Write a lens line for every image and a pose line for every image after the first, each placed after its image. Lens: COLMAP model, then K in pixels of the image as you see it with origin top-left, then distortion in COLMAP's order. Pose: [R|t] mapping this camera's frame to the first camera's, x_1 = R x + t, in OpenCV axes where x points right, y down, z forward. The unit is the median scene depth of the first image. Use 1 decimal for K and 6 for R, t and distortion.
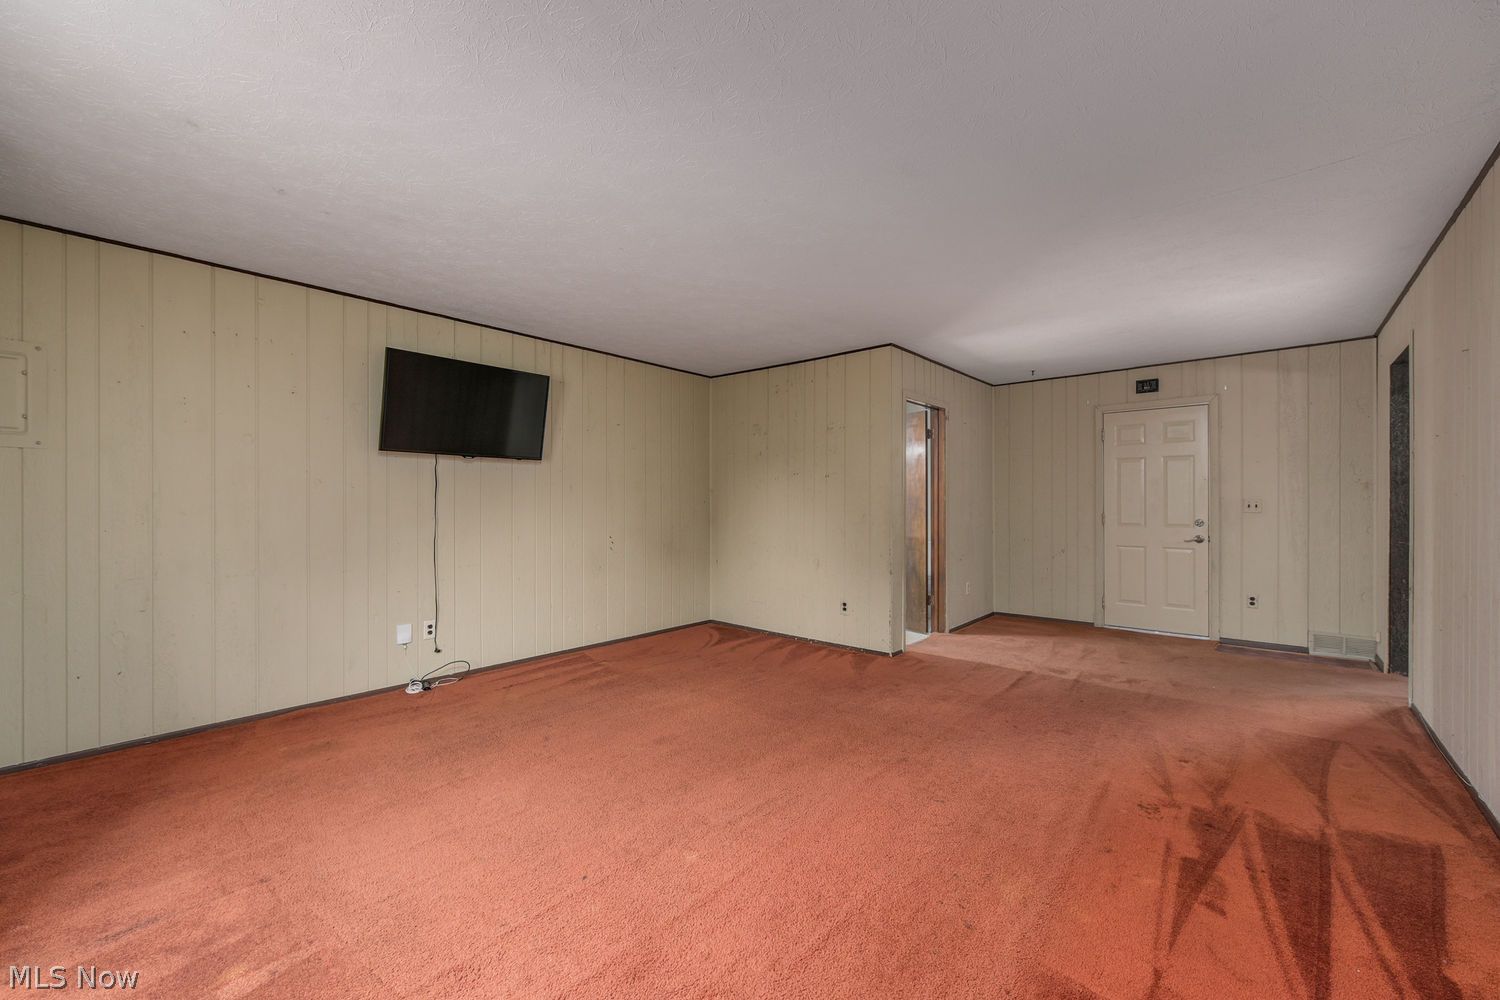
lens RADIAL K [[594.0, 0, 748.5], [0, 594.0, 501.1], [0, 0, 1]] dist [0.001806, 0.000158]
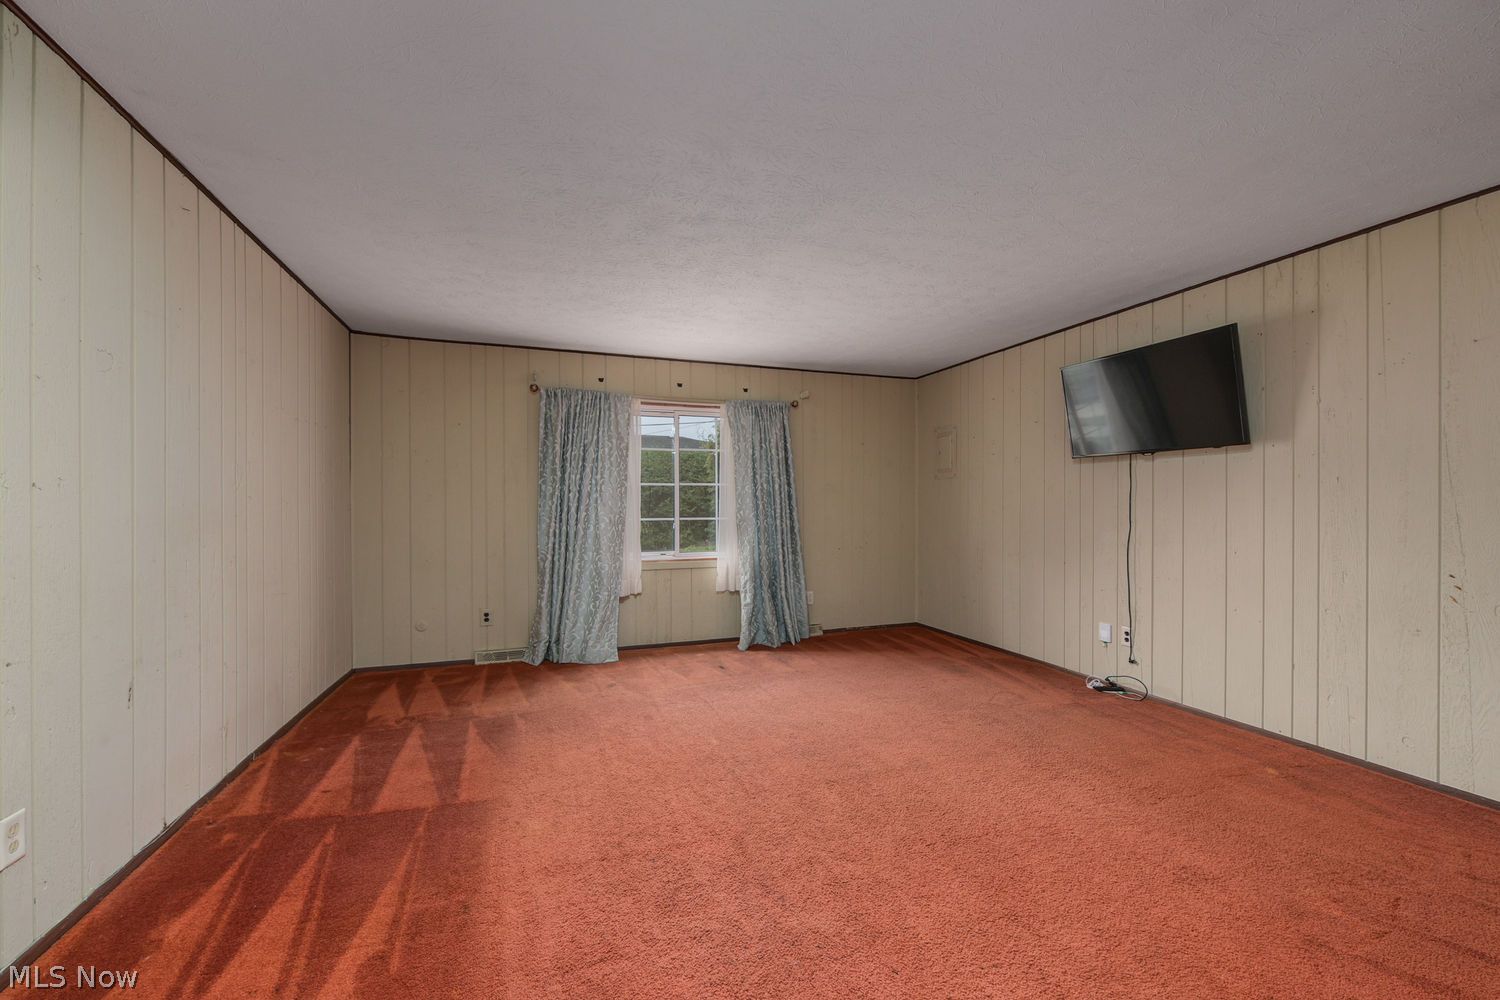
lens RADIAL K [[594.0, 0, 748.5], [0, 594.0, 501.1], [0, 0, 1]] dist [0.001806, 0.000158]
pose [[-0.485959, -0.003958, -0.873973, 0.612379], [0.001824, 0.999983, -0.005543, 0.000505], [0.873980, -0.004287, -0.485943, 0.940945]]
